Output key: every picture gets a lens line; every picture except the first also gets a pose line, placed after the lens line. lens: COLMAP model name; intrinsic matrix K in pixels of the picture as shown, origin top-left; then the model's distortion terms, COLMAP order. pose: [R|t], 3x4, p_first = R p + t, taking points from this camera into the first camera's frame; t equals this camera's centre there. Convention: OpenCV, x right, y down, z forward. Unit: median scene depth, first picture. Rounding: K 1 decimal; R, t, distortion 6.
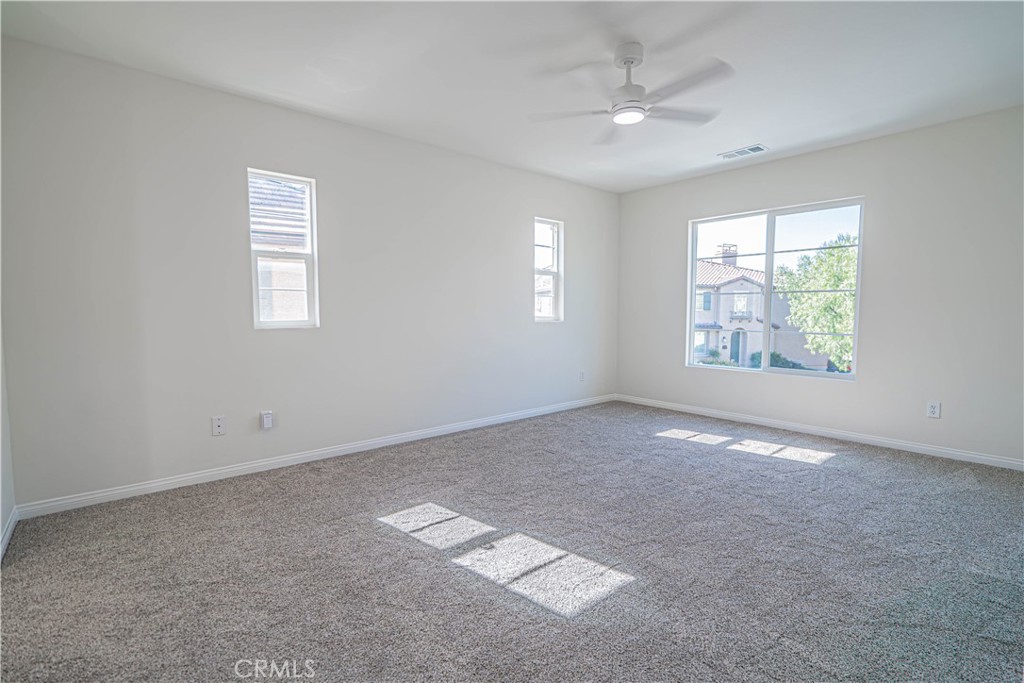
lens RADIAL K [[475.7, 0, 495.9], [0, 475.7, 341.8], [0, 0, 1]] dist [-0.002281, 0.000272]
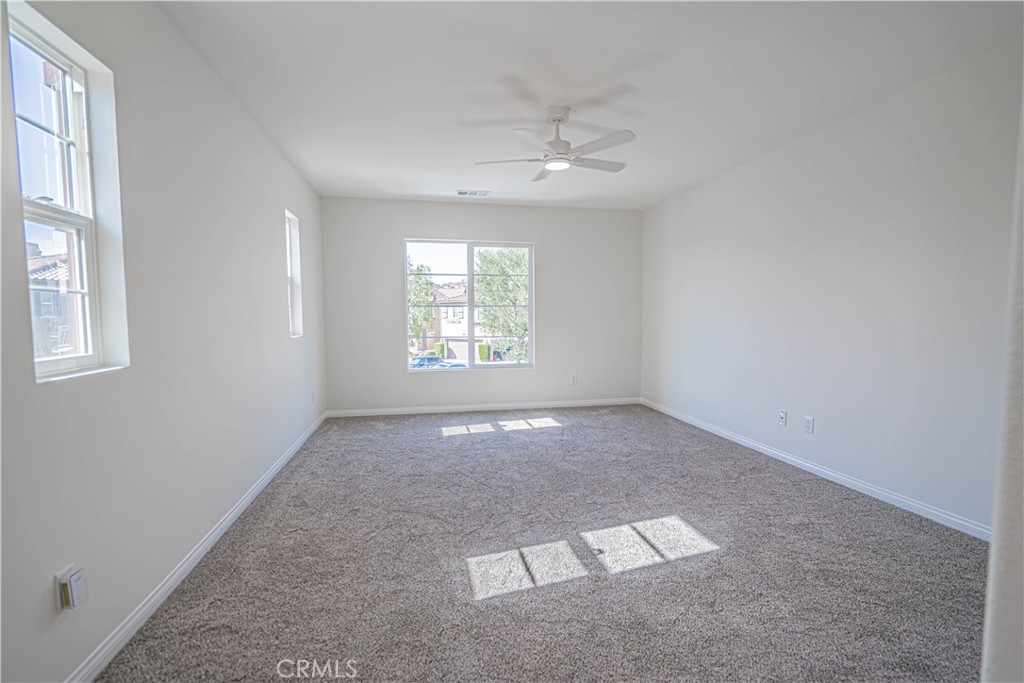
lens RADIAL K [[466.1, 0, 512.9], [0, 466.1, 345.4], [0, 0, 1]] dist [-0.009560, 0.000223]
pose [[0.476655, -0.059484, 0.877076, -0.656034], [0.060254, 0.997572, 0.034910, -0.049598], [-0.877023, 0.036208, 0.479082, 0.432259]]
